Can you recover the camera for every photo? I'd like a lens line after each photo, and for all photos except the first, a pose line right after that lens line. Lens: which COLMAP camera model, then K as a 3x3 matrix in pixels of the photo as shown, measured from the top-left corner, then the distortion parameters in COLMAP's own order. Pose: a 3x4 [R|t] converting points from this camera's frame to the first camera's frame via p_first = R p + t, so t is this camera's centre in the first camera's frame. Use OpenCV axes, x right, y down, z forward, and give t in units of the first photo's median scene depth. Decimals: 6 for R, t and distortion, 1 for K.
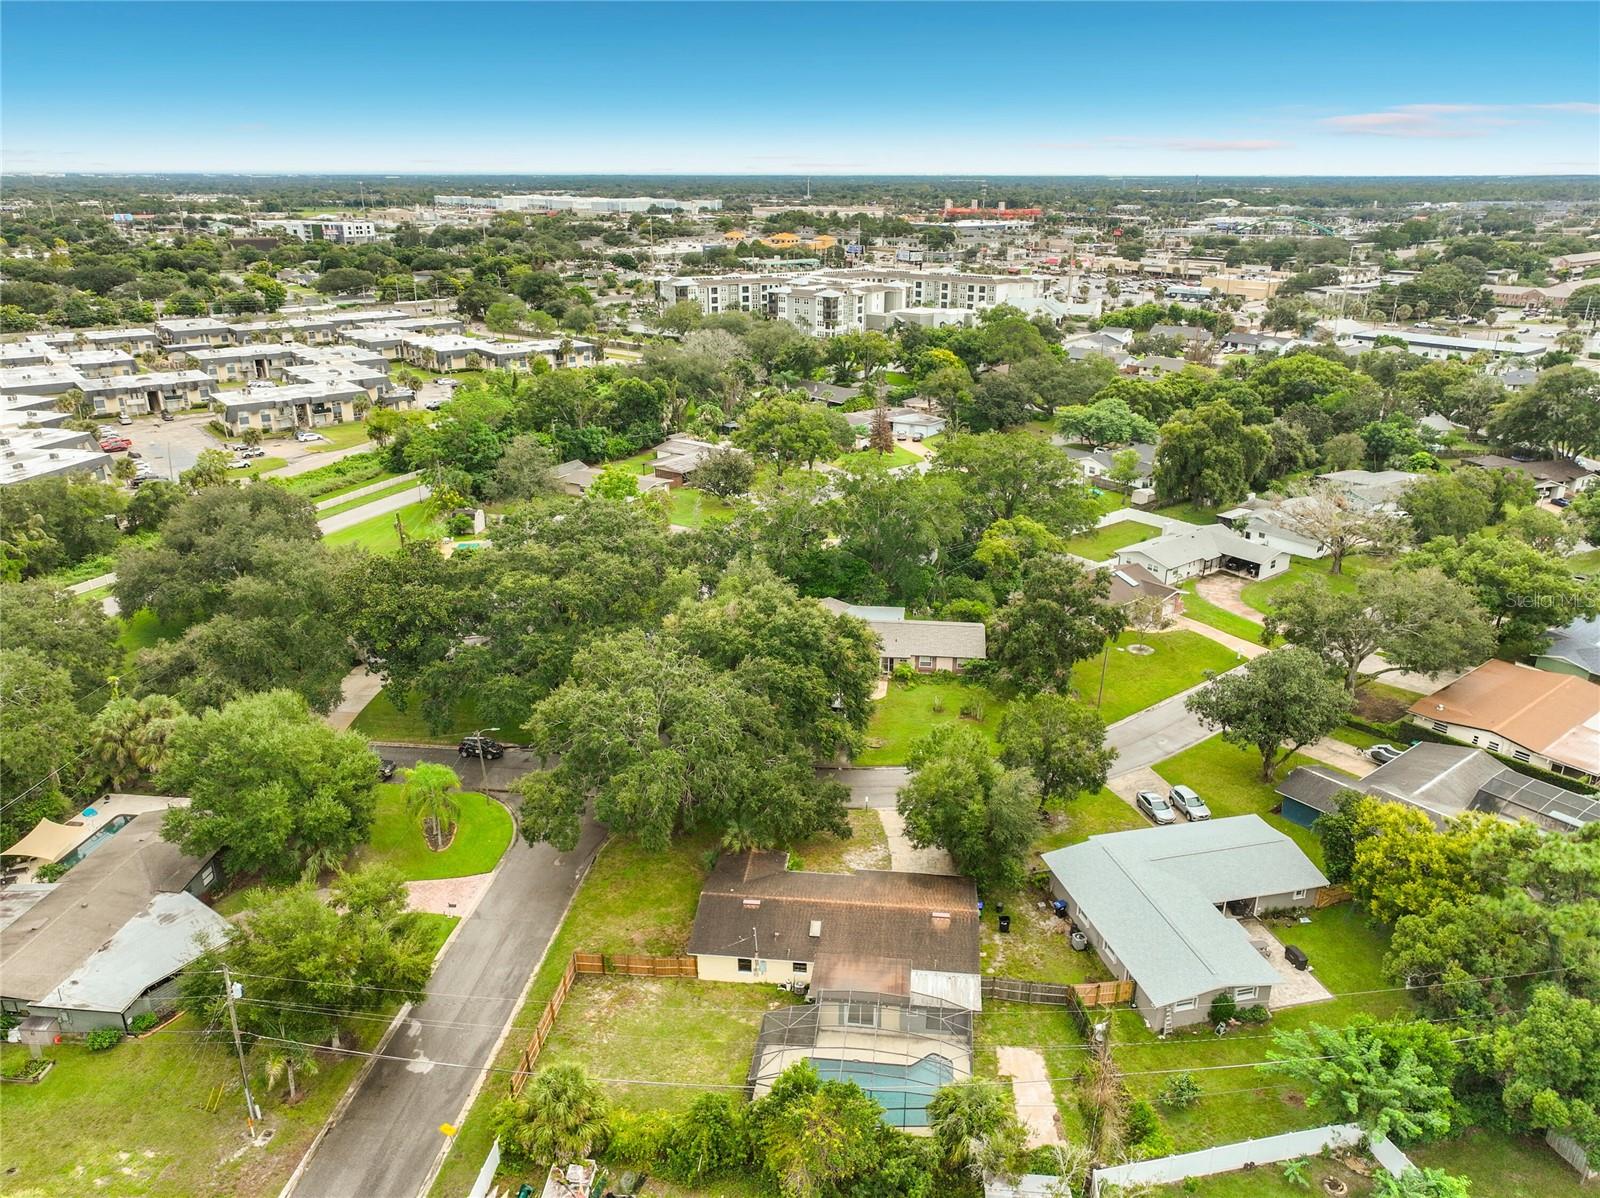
lens RADIAL K [[1141.0, 0, 789.9], [0, 1141.0, 604.3], [0, 0, 1]] dist [0.005959, 0.007309]
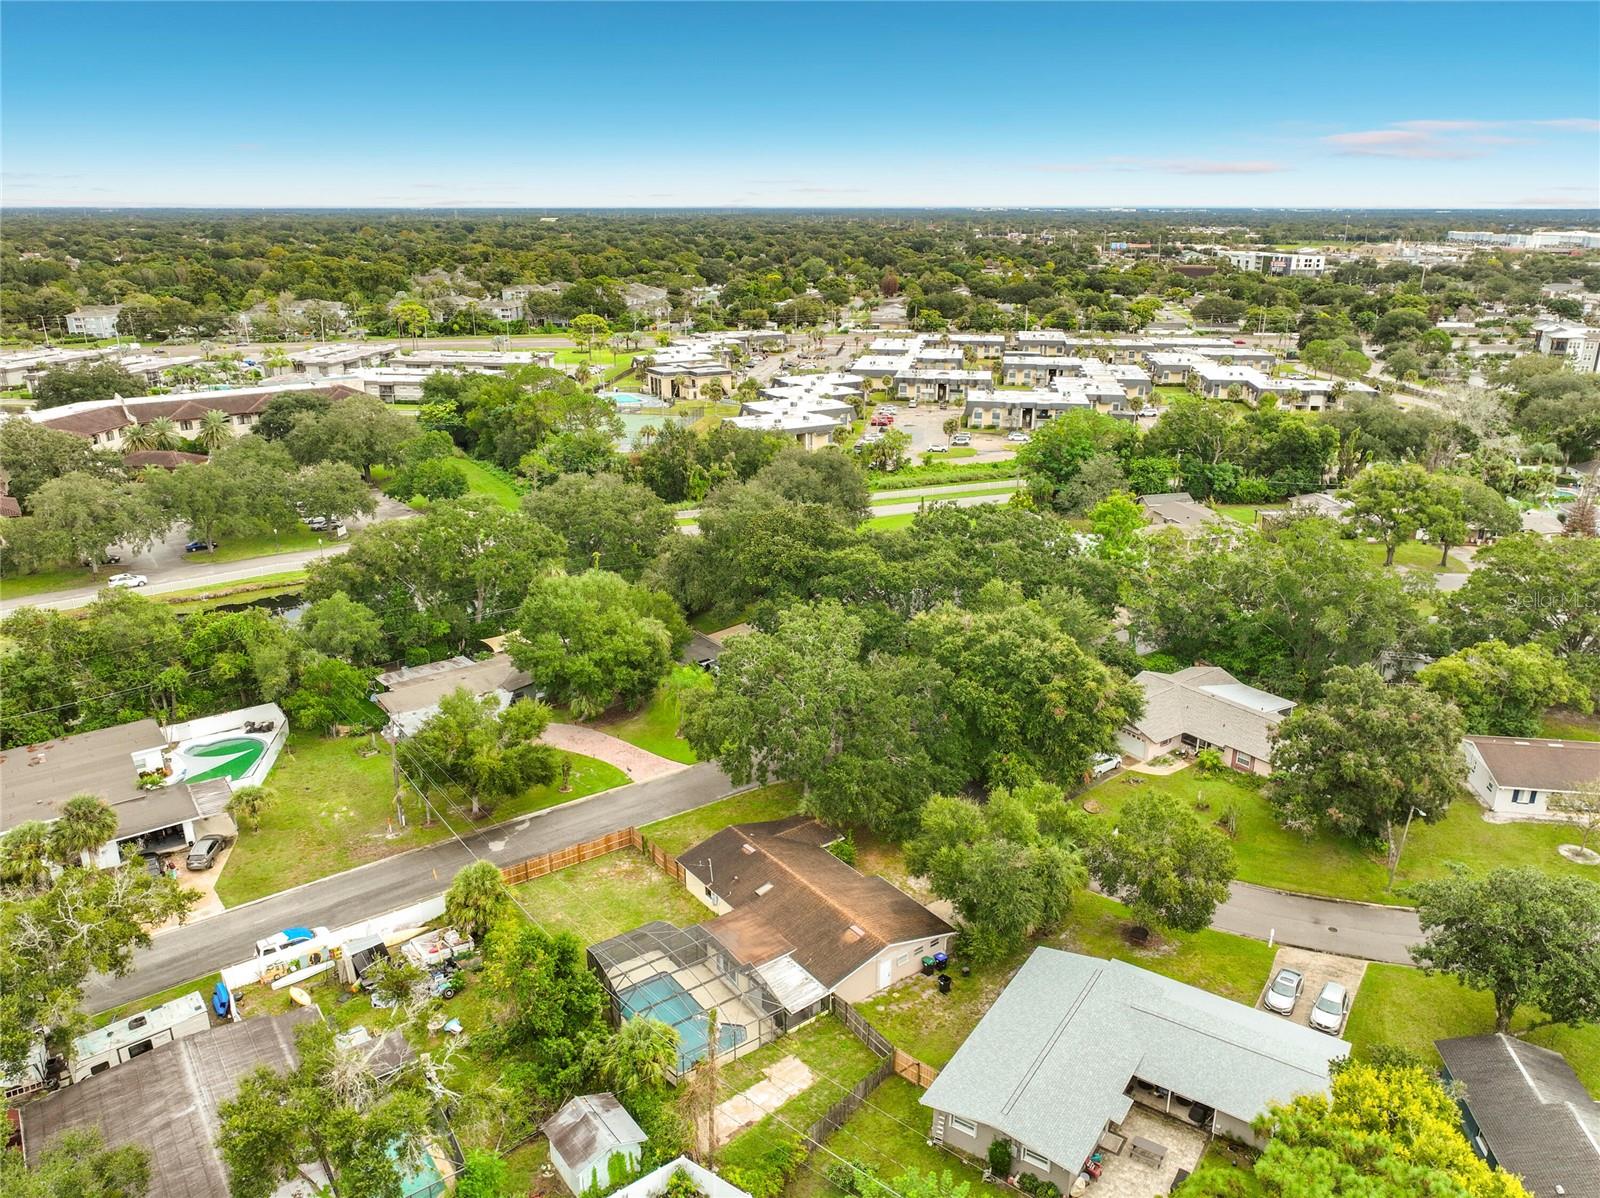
lens RADIAL K [[1141.0, 0, 789.9], [0, 1141.0, 604.3], [0, 0, 1]] dist [0.005959, 0.007309]
pose [[0.681433, 0.244227, -0.689929, 0.212997], [-0.262599, 0.961500, 0.080994, -0.019664], [0.683147, 0.125983, 0.719332, 0.063423]]
